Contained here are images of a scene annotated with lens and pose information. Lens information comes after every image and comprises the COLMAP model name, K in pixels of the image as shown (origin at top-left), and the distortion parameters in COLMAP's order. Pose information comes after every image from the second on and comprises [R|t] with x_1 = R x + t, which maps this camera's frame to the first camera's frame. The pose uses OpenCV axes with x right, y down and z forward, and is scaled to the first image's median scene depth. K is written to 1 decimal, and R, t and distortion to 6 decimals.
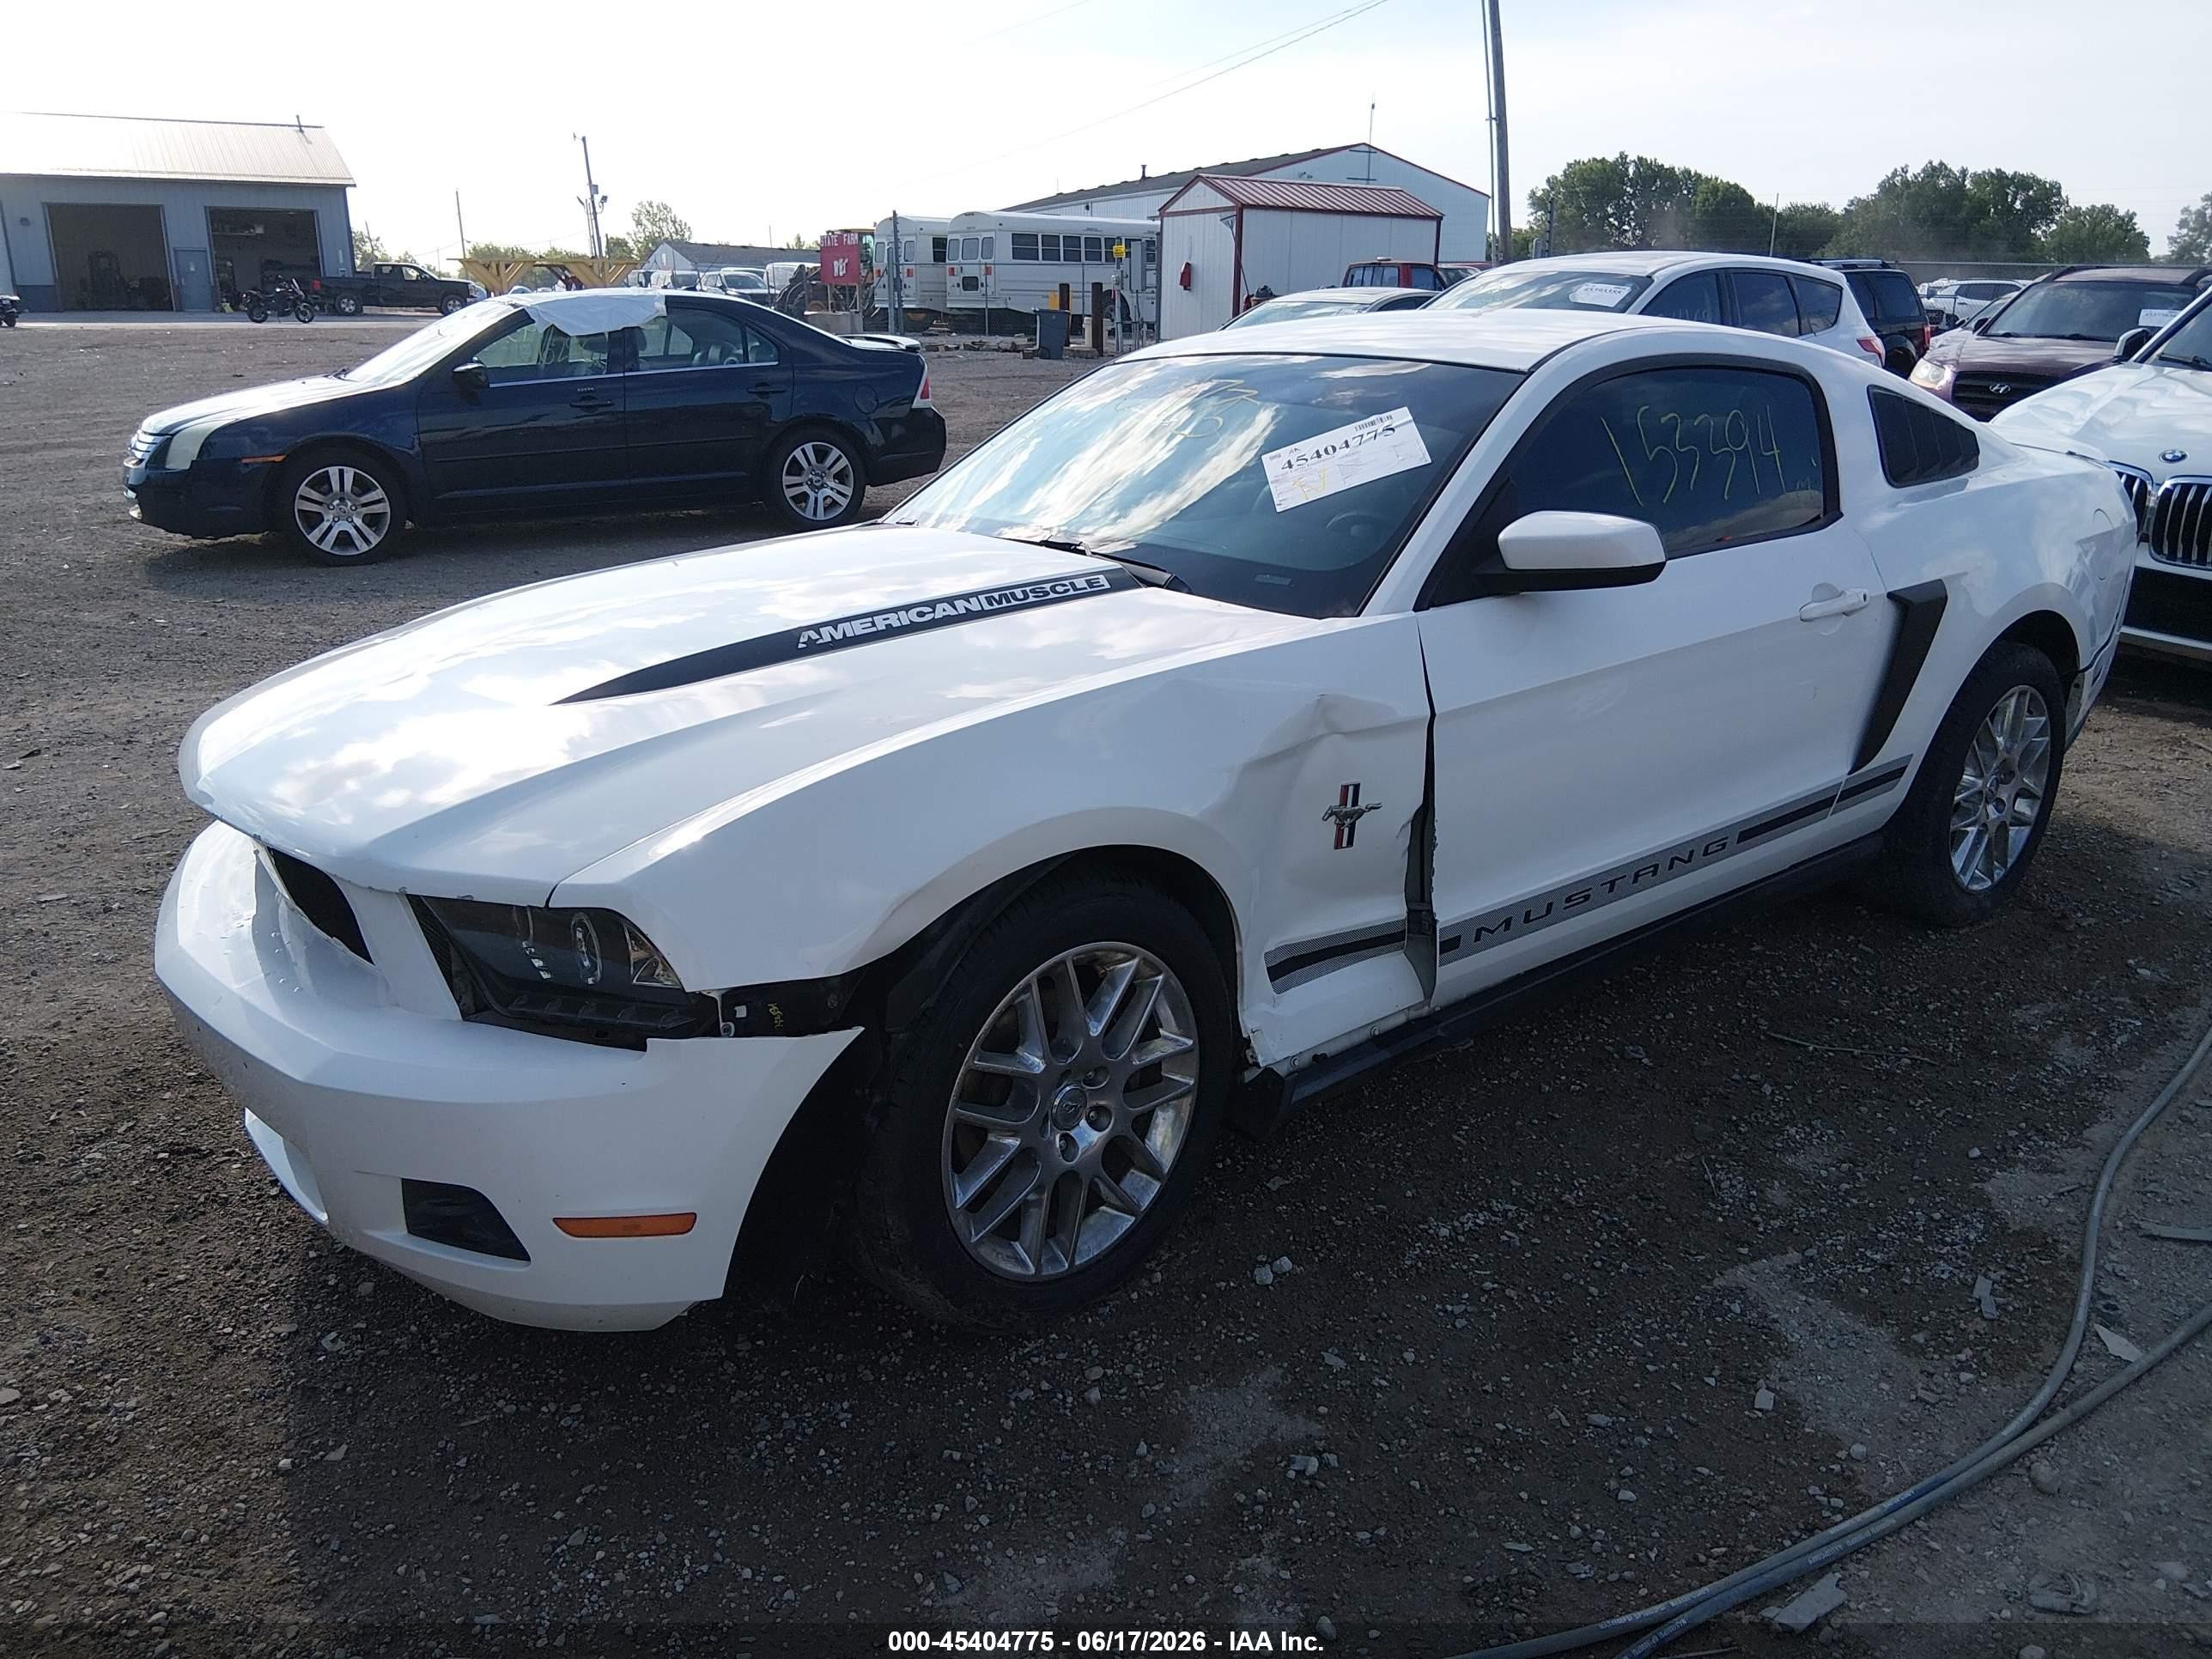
lens RADIAL K [[1684.1, 0, 1076.6], [0, 1684.1, 846.5], [0, 0, 1]] dist [0.064079, -0.113127]
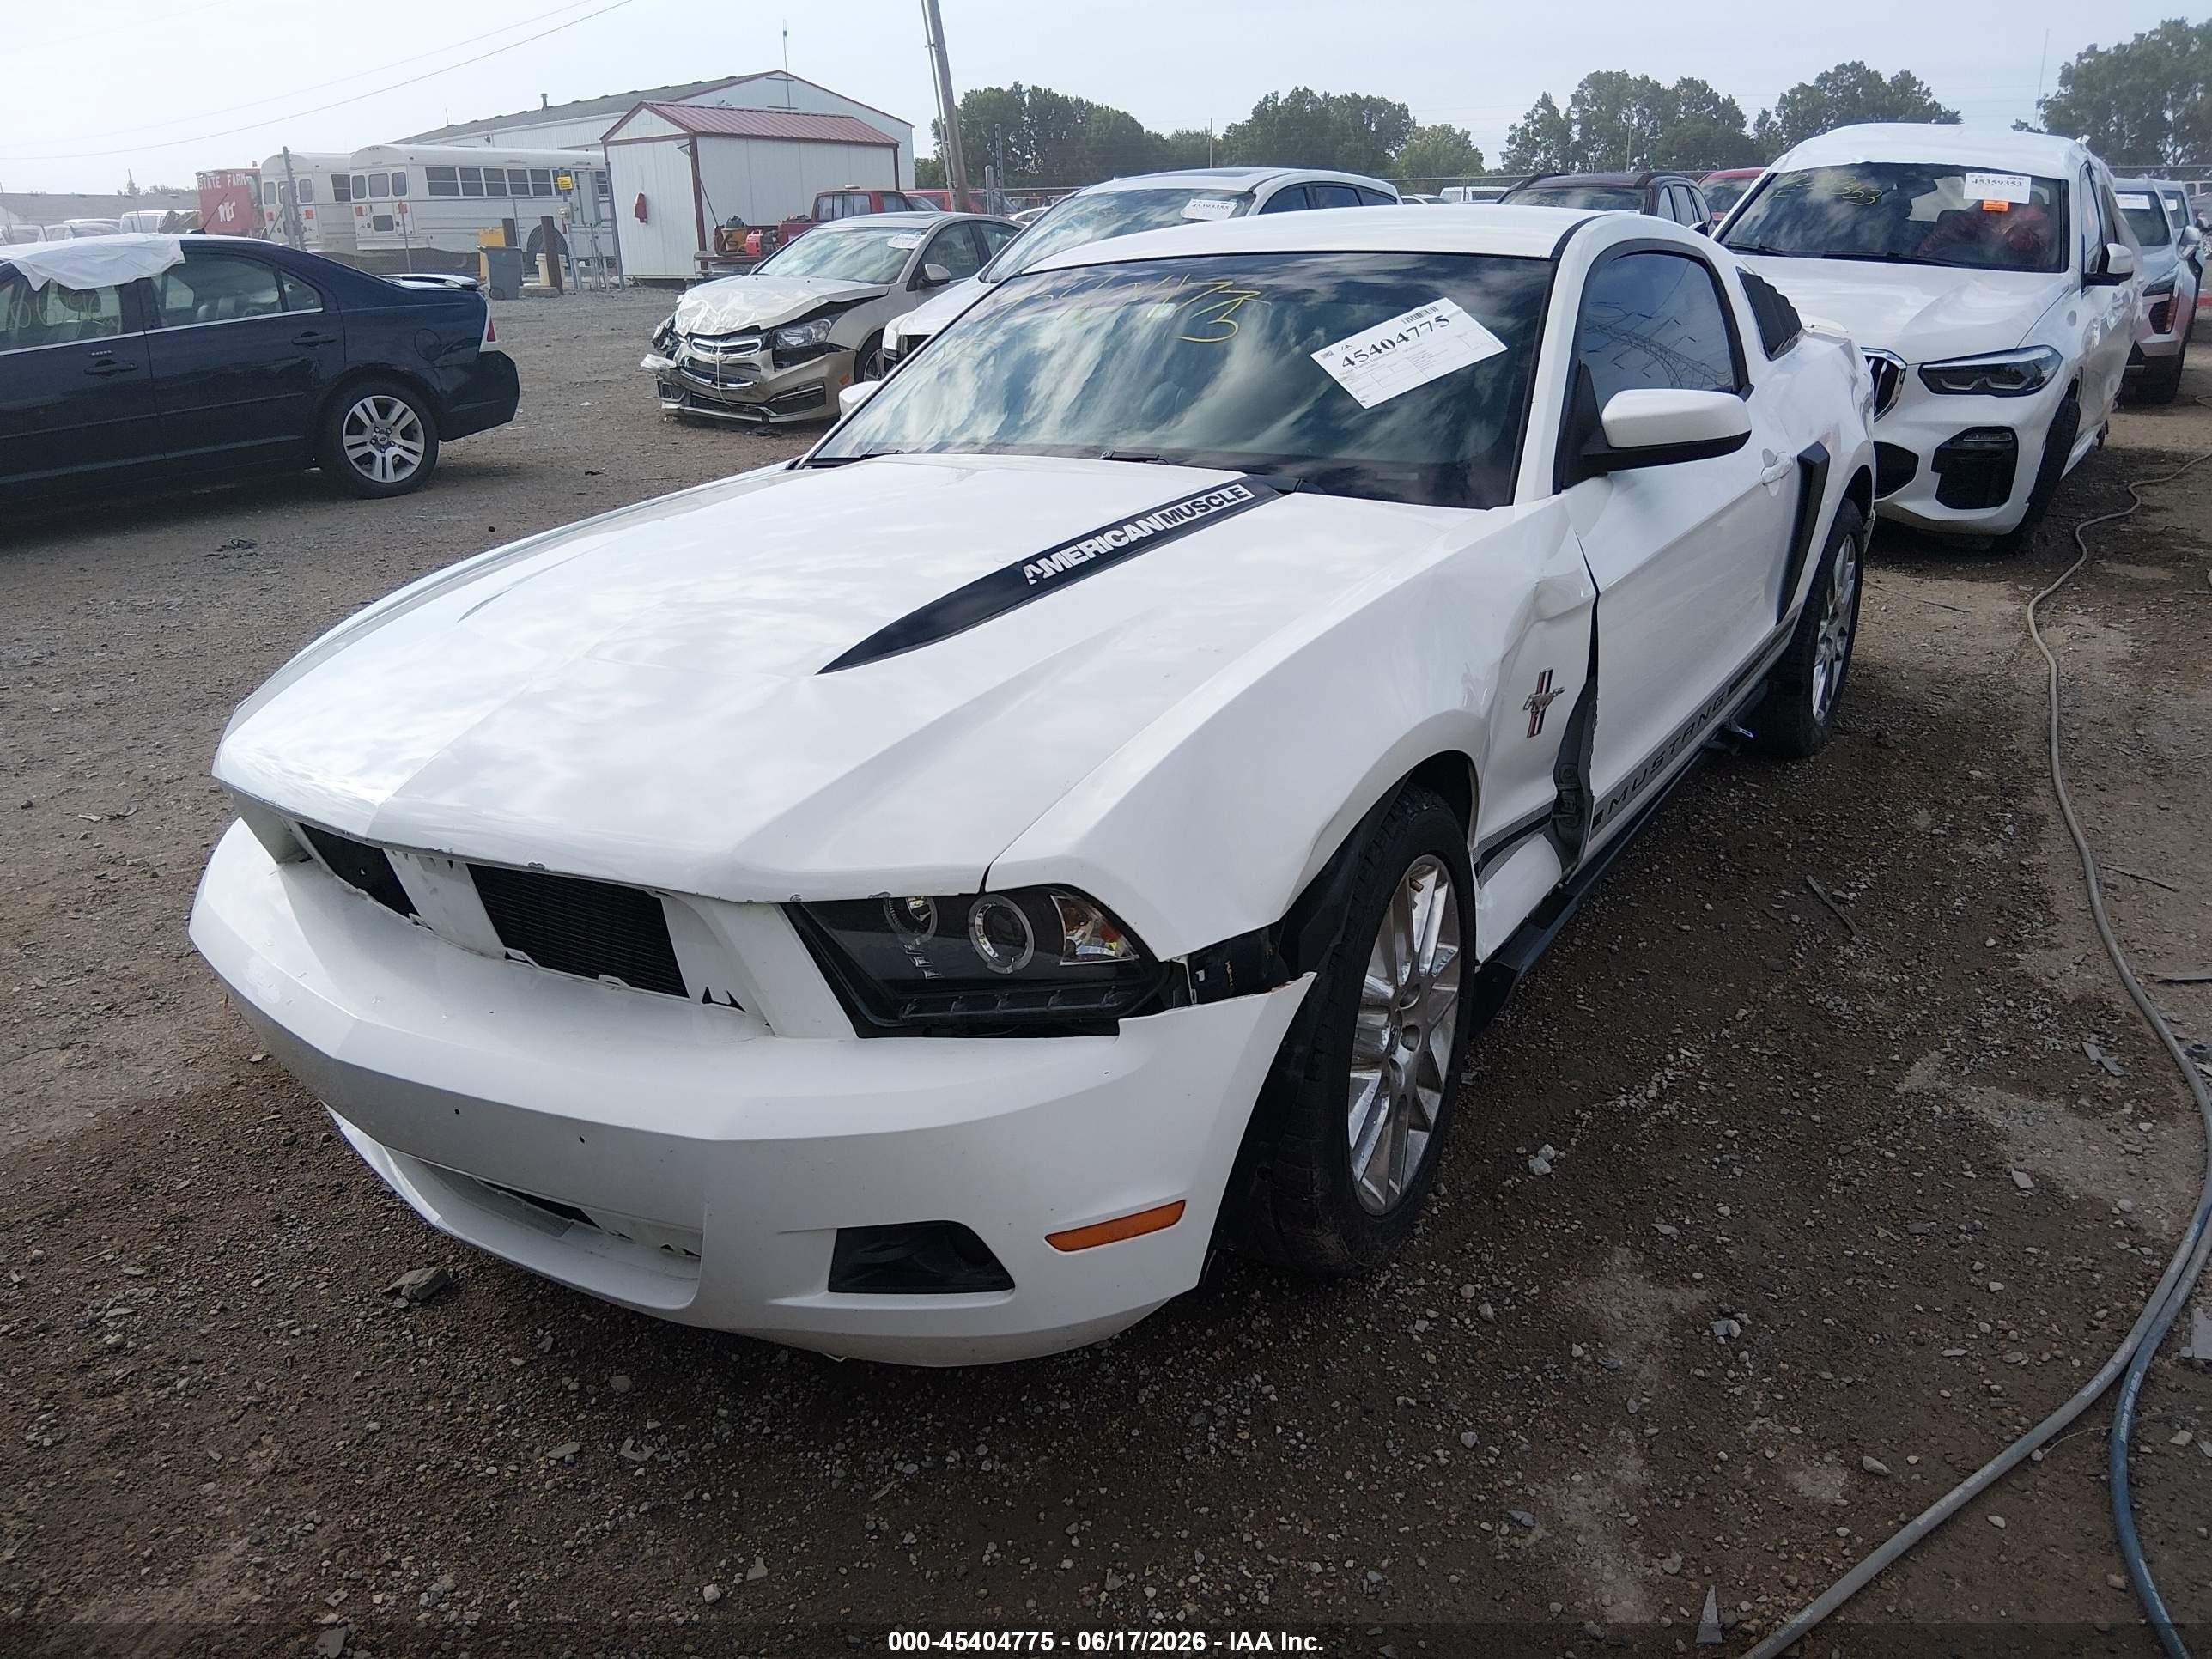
lens RADIAL K [[1684.1, 0, 1101.2], [0, 1684.1, 838.4], [0, 0, 1]] dist [0.064079, -0.113127]
pose [[0.944682, -0.135323, 0.298771, -0.383332], [0.125938, 0.990750, 0.050539, -0.021065], [-0.302846, -0.010116, 0.952986, 0.112405]]
